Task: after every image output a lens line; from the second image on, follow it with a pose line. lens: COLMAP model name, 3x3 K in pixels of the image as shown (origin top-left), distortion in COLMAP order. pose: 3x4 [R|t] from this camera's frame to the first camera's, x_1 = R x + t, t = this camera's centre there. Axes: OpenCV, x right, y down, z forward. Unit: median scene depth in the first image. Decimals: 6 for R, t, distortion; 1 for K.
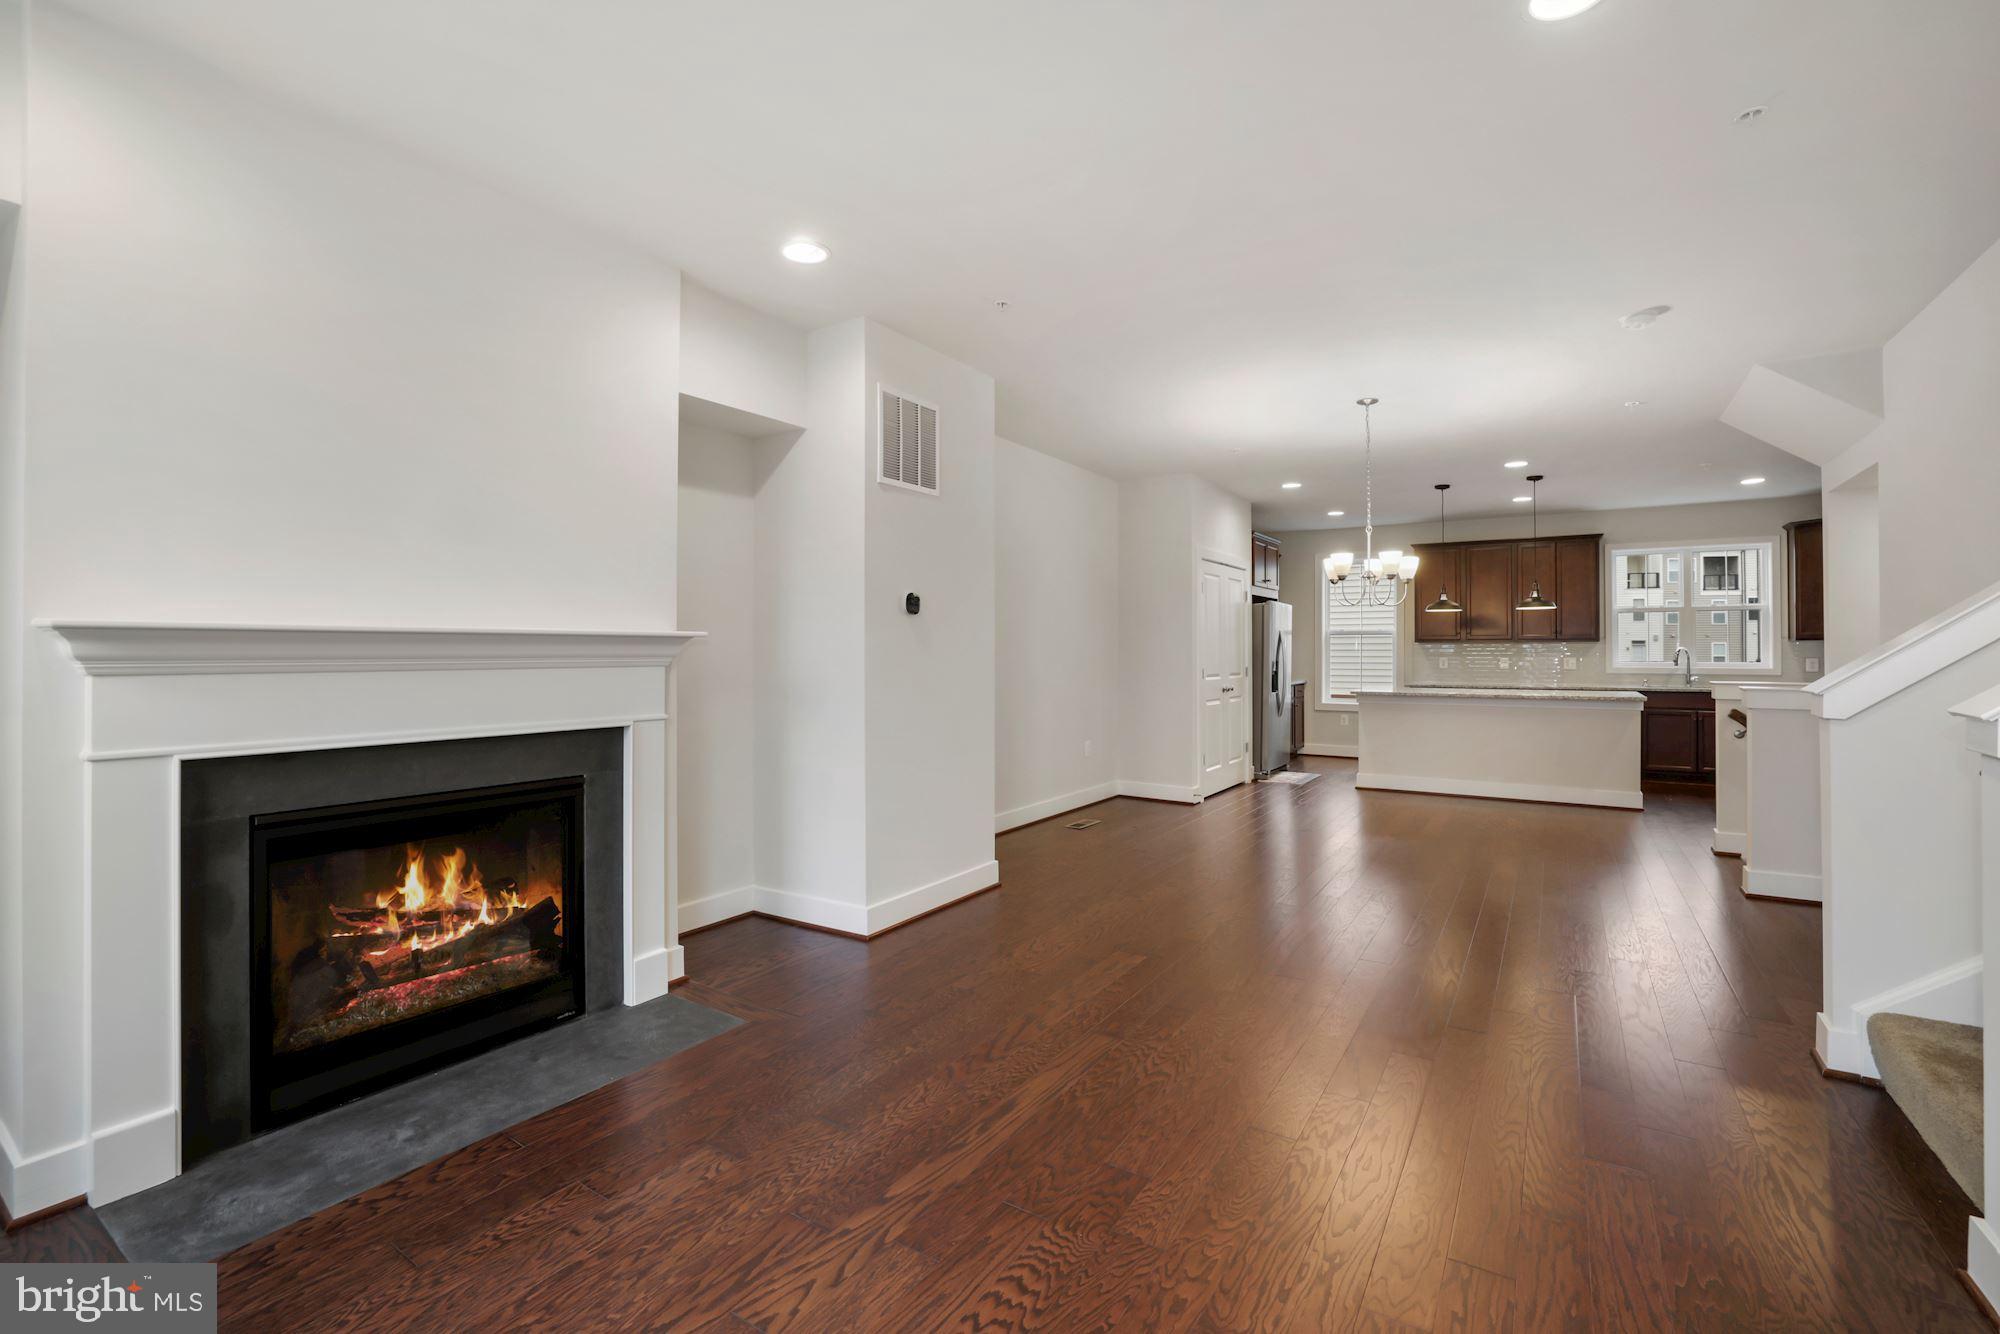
lens RADIAL K [[862.1, 0, 1008.3], [0, 862.1, 630.8], [0, 0, 1]] dist [-0.034502, 0.008470]
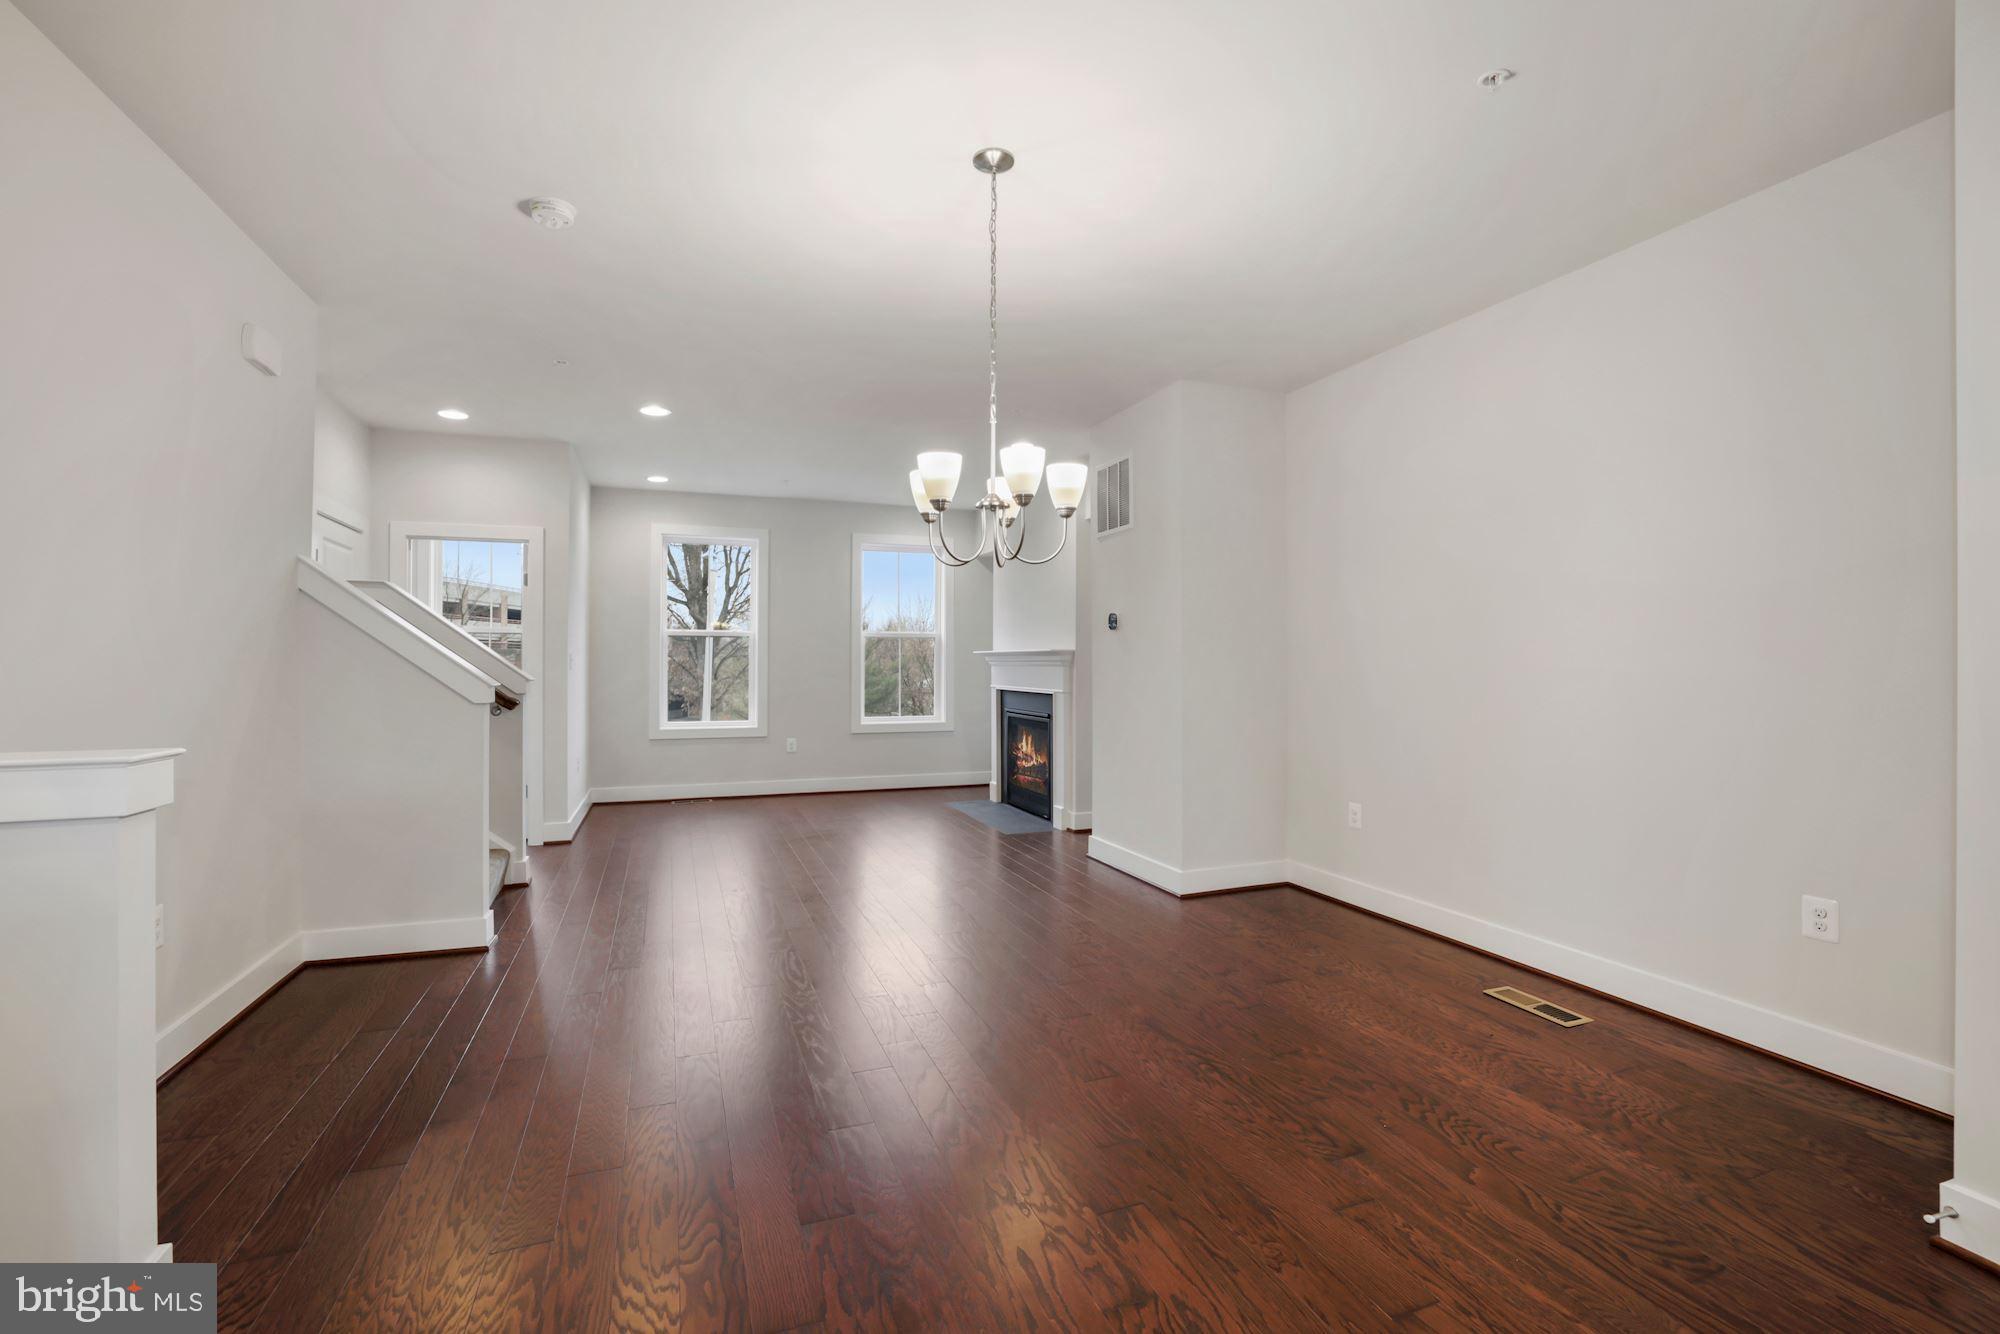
lens RADIAL K [[862.1, 0, 1002.8], [0, 862.1, 660.3], [0, 0, 1]] dist [-0.034502, 0.008470]
pose [[-0.583310, -0.006482, -0.812224, 1.527839], [0.015034, 0.999711, -0.018775, 0.068806], [0.812110, -0.023162, -0.583044, 2.384633]]
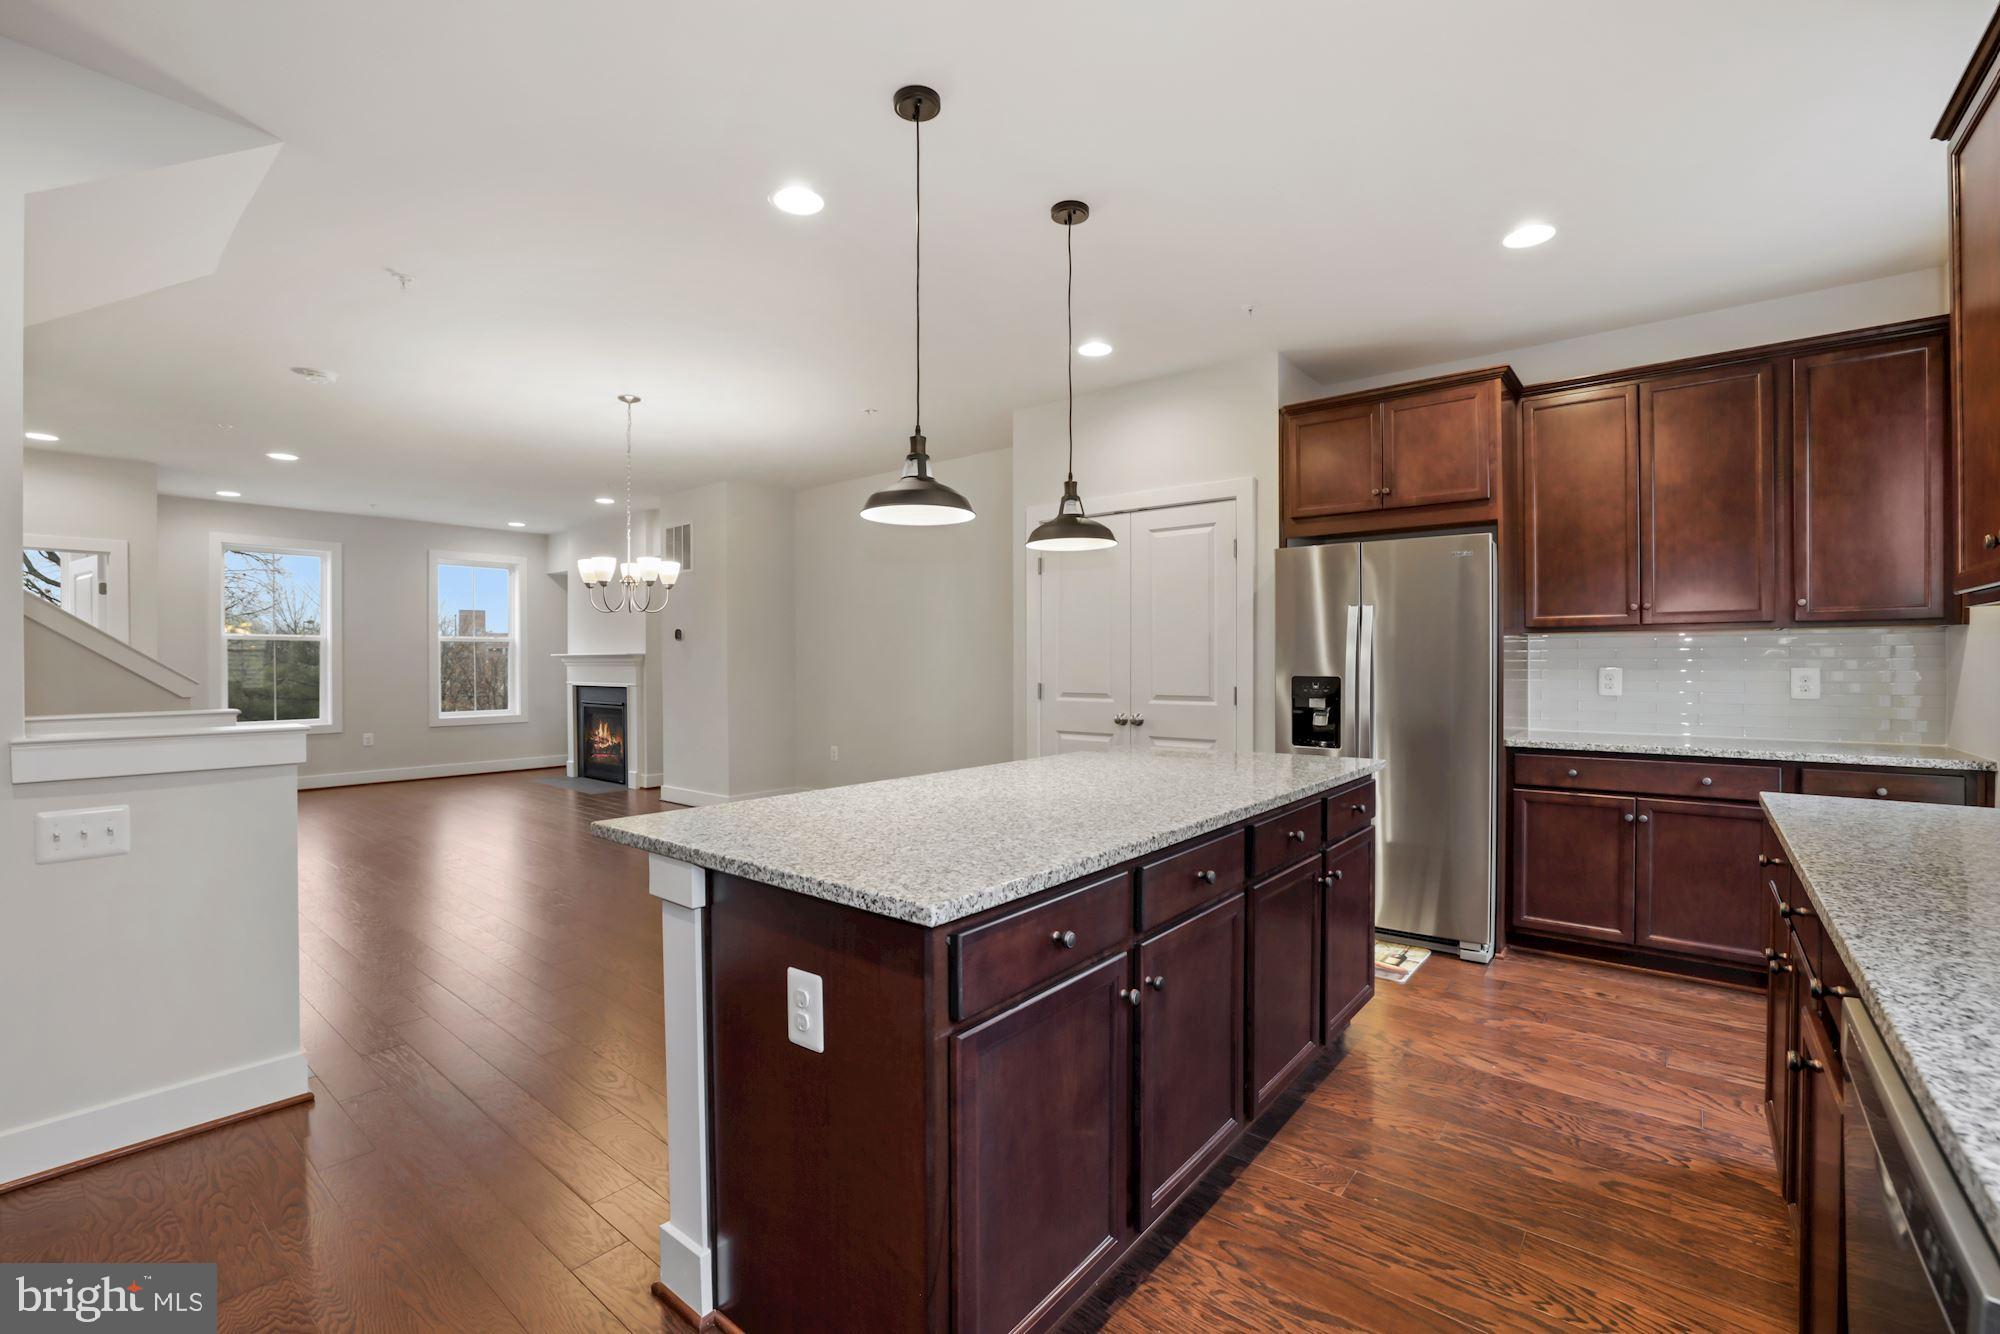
lens RADIAL K [[862.1, 0, 996.0], [0, 862.1, 667.1], [0, 0, 1]] dist [-0.034502, 0.008470]
pose [[-0.111028, 0.003490, -0.993811, 2.459455], [0.025509, 0.999674, 0.000660, 0.077773], [0.993490, -0.025277, -0.111081, 2.786322]]
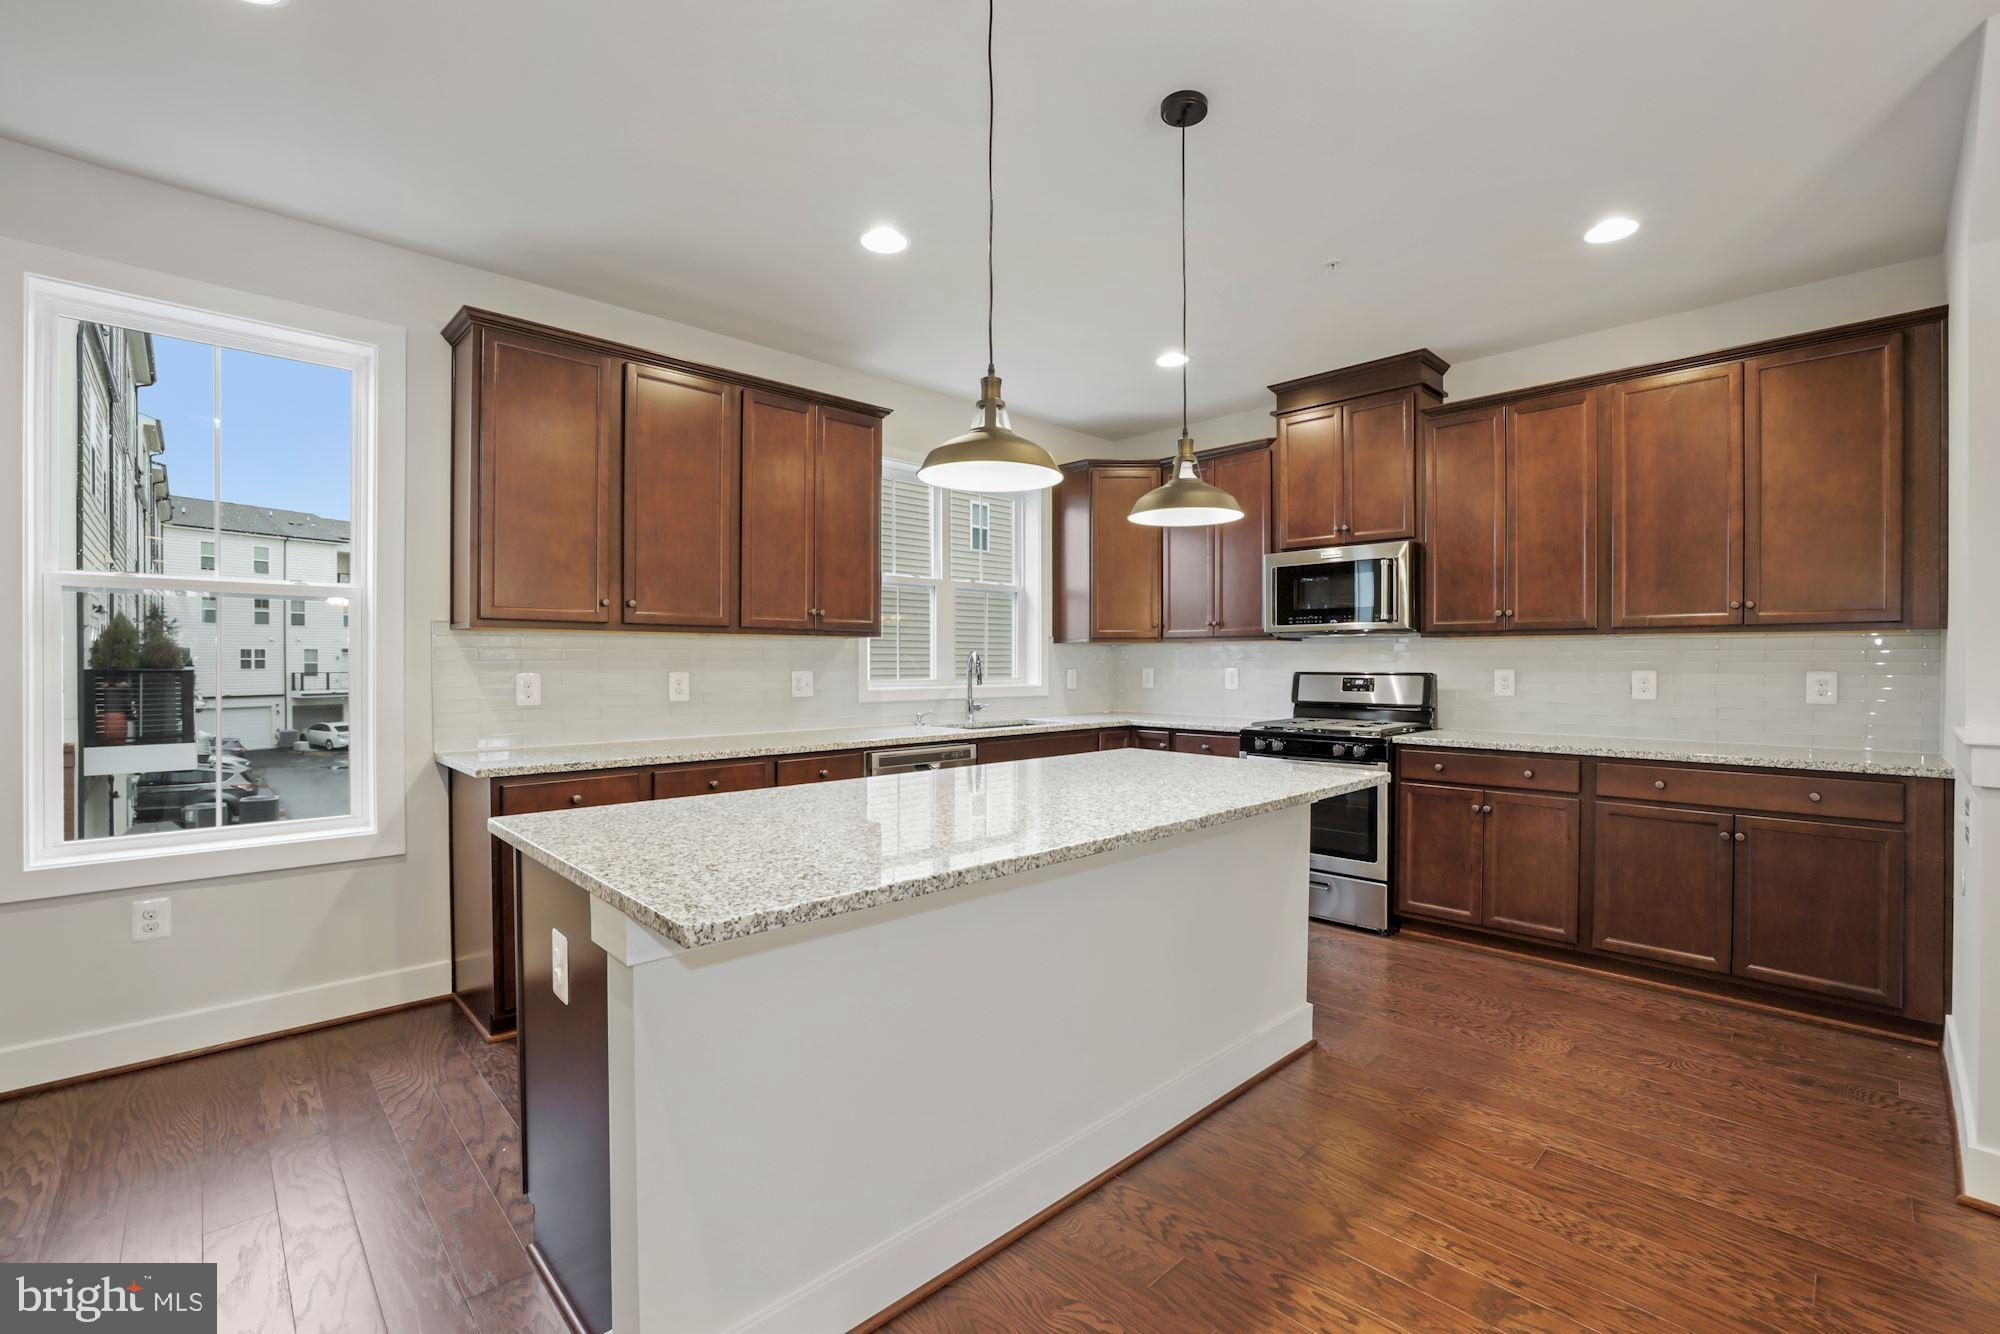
lens RADIAL K [[862.1, 0, 1000.9], [0, 862.1, 666.6], [0, 0, 1]] dist [-0.034502, 0.008470]
pose [[0.228515, -0.008424, 0.973504, 0.771198], [-0.022195, 0.999658, 0.013860, 0.066688], [-0.973287, -0.024774, 0.228250, 2.617946]]
